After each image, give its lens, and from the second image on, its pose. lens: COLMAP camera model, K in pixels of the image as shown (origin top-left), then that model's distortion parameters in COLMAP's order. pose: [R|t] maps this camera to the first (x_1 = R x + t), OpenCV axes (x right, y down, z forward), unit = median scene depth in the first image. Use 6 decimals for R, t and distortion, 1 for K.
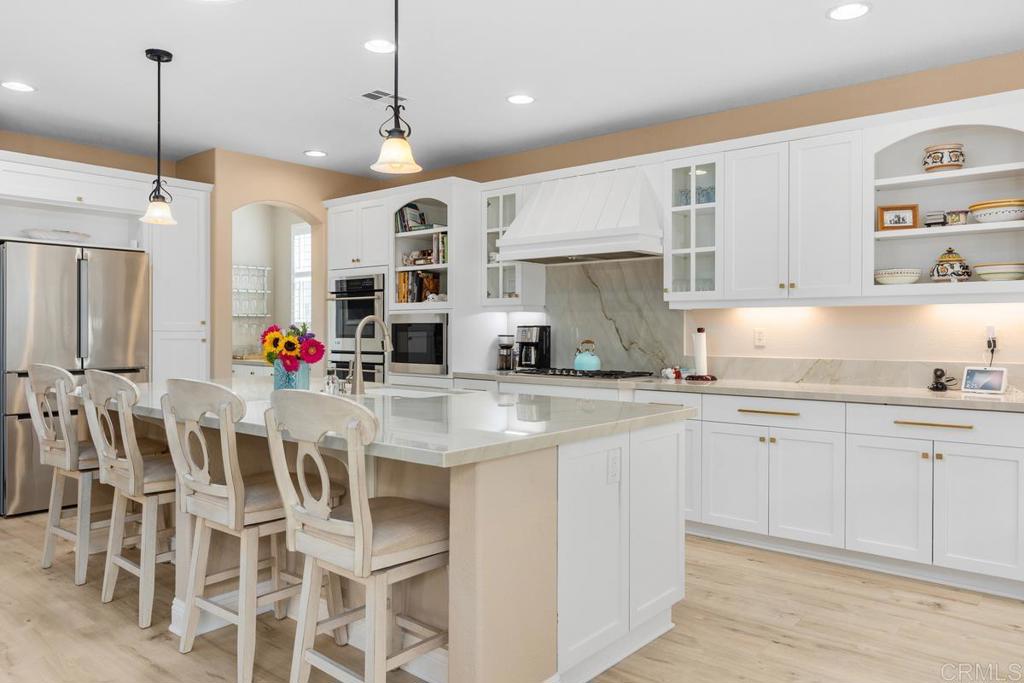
lens RADIAL K [[733.1, 0, 511.1], [0, 733.1, 337.9], [0, 0, 1]] dist [0.000931, 0.001975]
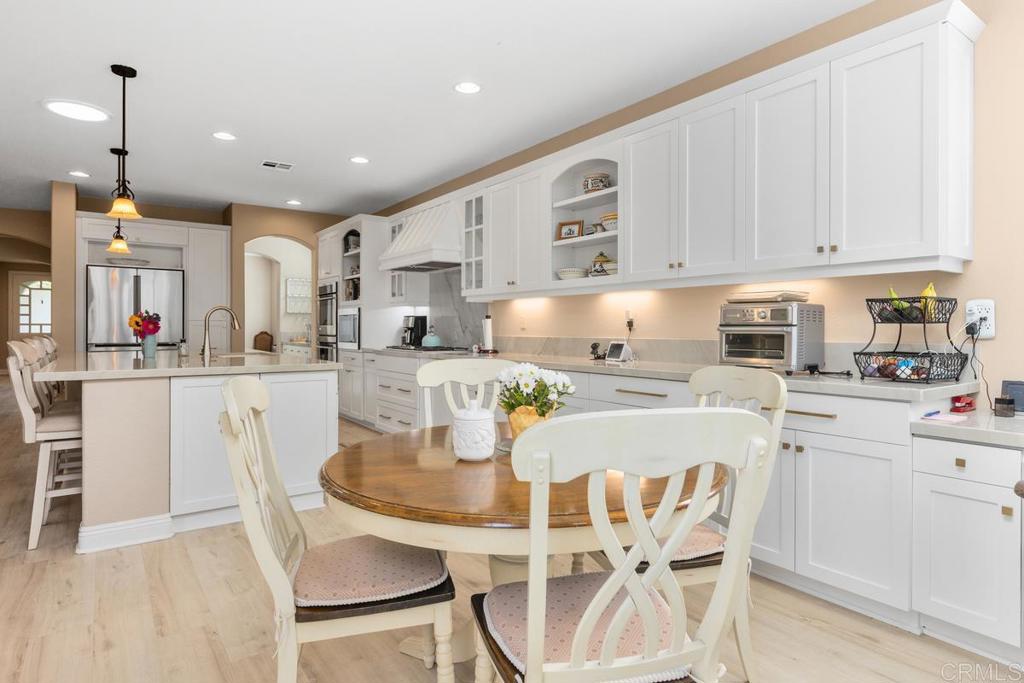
lens RADIAL K [[572.2, 0, 513.2], [0, 572.2, 332.9], [0, 0, 1]] dist [0.003725, 0.000498]
pose [[0.968687, 0.002298, -0.248275, 0.574877], [-0.003033, 0.999992, -0.002576, 0.021960], [0.248267, 0.003249, 0.968686, -0.030838]]
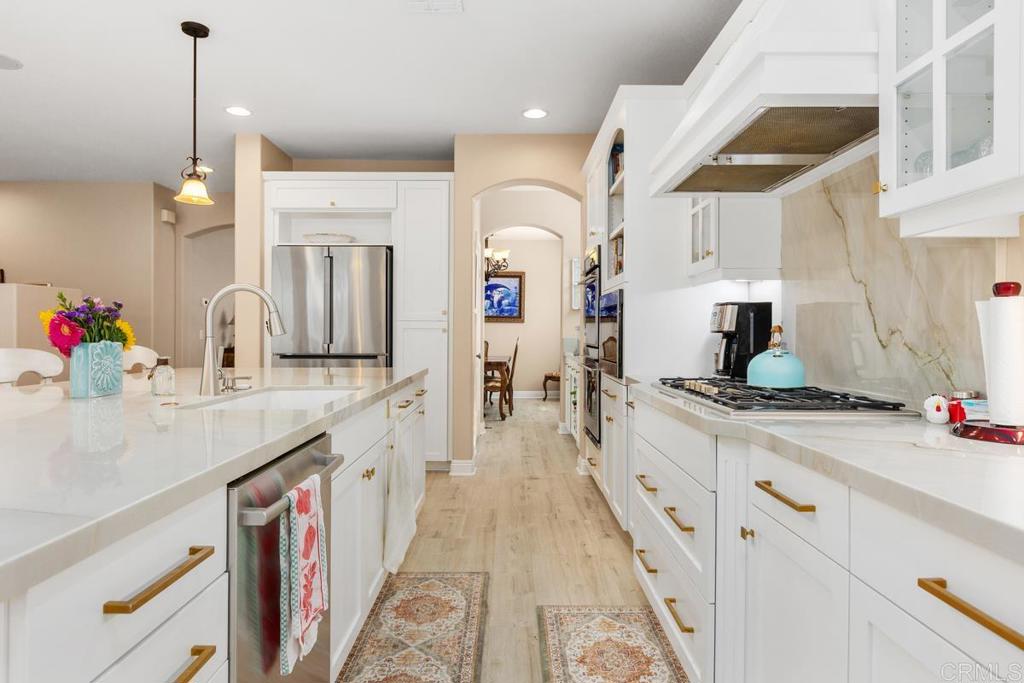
lens RADIAL K [[603.8, 0, 516.4], [0, 603.8, 337.0], [0, 0, 1]] dist [-0.004153, 0.000476]
pose [[0.647303, 0.006188, -0.762208, 0.324964], [-0.007569, 0.999970, 0.001691, 0.012506], [0.762196, 0.004675, 0.647330, 0.655090]]
